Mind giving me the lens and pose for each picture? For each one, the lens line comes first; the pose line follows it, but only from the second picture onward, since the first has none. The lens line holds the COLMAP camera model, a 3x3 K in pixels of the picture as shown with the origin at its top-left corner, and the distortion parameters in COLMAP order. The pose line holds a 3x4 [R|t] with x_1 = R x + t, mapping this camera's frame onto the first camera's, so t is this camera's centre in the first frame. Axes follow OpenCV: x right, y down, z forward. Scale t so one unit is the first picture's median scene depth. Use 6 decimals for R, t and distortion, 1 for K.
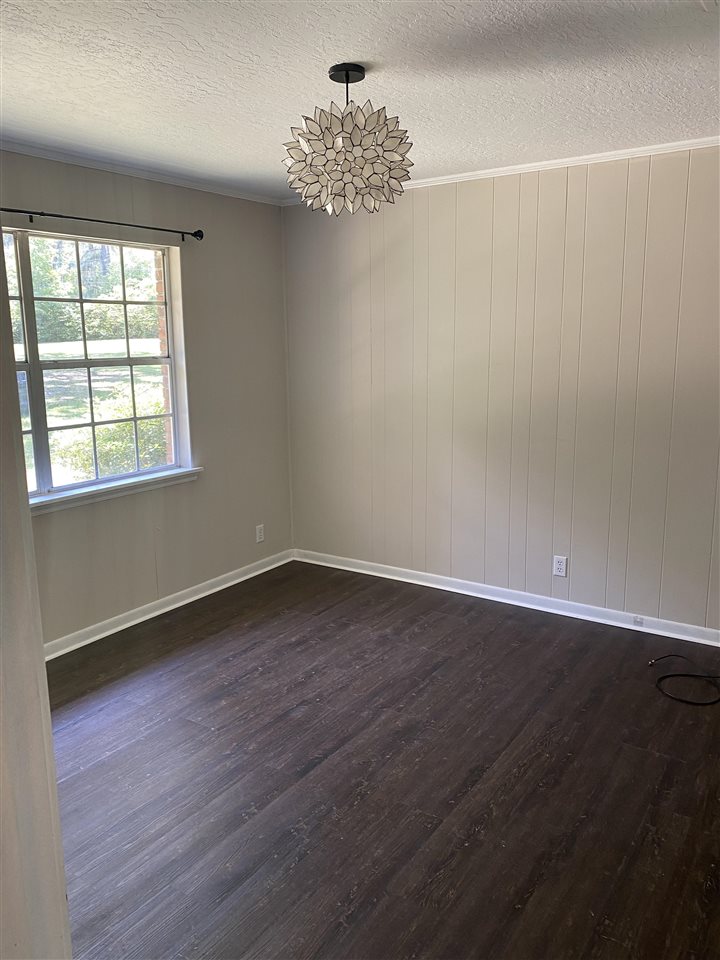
lens RADIAL K [[723.4, 0, 393.7], [0, 723.4, 446.7], [0, 0, 1]] dist [0.064144, -0.056193]
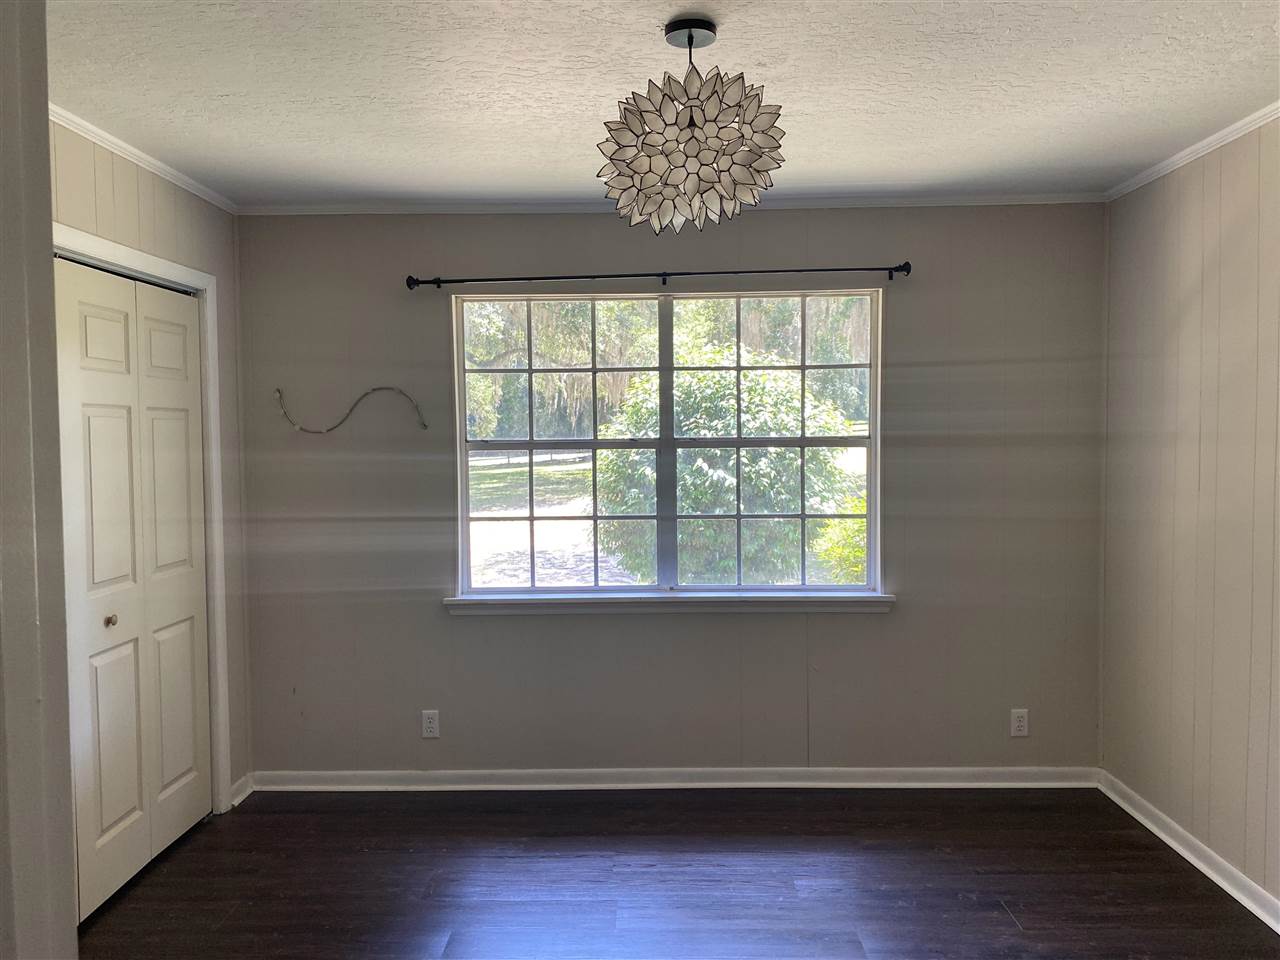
lens RADIAL K [[964.5, 0, 598.6], [0, 964.5, 452.2], [0, 0, 1]] dist [0.064144, -0.056193]
pose [[0.548274, 0.032341, -0.835673, 0.374618], [-0.124528, 0.991269, -0.043338, -0.034924], [0.826976, 0.127825, 0.547514, 0.259359]]
